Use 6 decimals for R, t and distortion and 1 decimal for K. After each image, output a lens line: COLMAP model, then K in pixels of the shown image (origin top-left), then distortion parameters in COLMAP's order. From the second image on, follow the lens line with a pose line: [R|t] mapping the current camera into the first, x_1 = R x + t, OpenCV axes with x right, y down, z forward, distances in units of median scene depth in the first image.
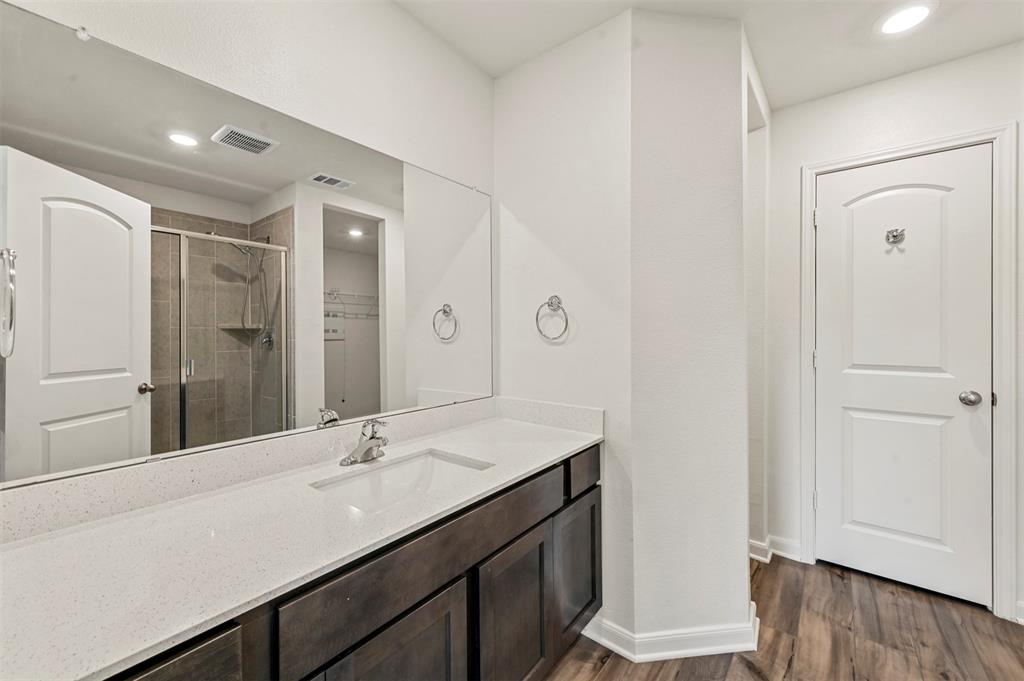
lens RADIAL K [[409.4, 0, 508.5], [0, 409.4, 333.9], [0, 0, 1]] dist [0.000793, 0.000326]
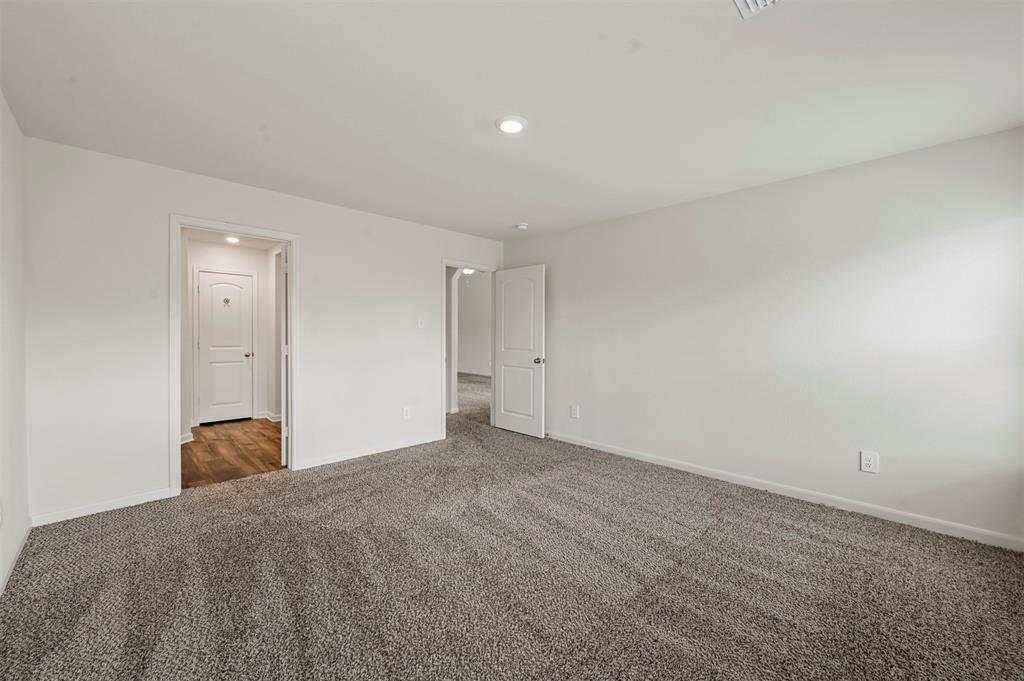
lens RADIAL K [[409.4, 0, 507.6], [0, 409.4, 339.8], [0, 0, 1]] dist [0.000793, 0.000326]
pose [[0.126627, -0.009167, 0.991908, -1.728337], [-0.000422, 0.999957, 0.009295, 0.009730], [-0.991950, -0.001596, 0.126617, -1.373748]]
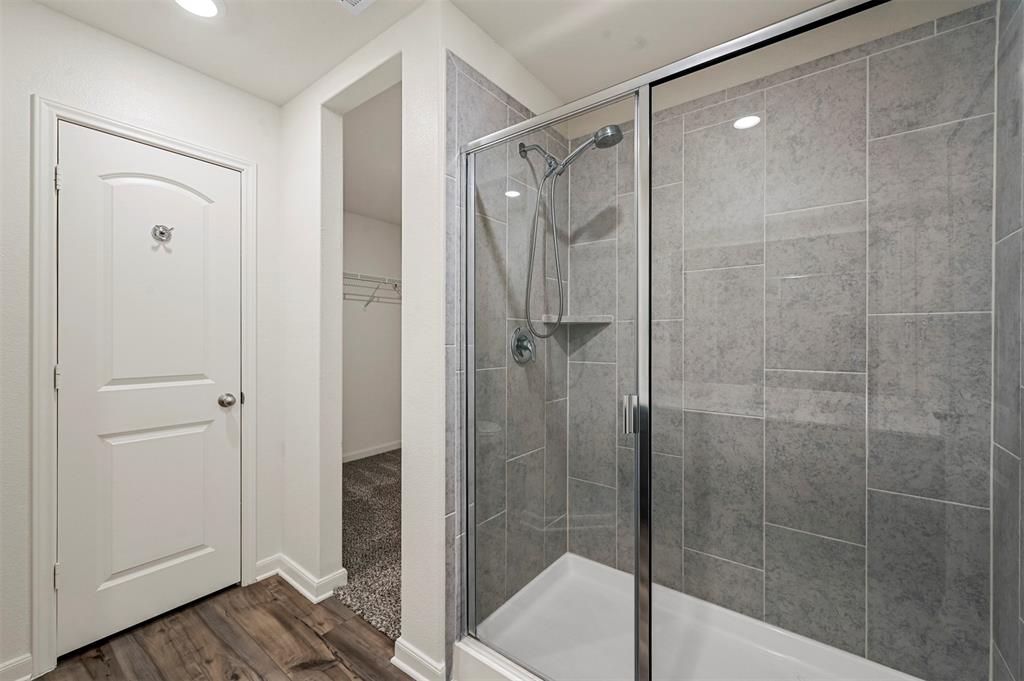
lens RADIAL K [[409.4, 0, 516.2], [0, 409.4, 338.4], [0, 0, 1]] dist [0.000793, 0.000326]
pose [[-0.022291, -0.000884, 0.999751, 0.024126], [0.004318, 0.999990, 0.000981, -0.003901], [-0.999742, 0.004339, -0.022287, 0.248931]]
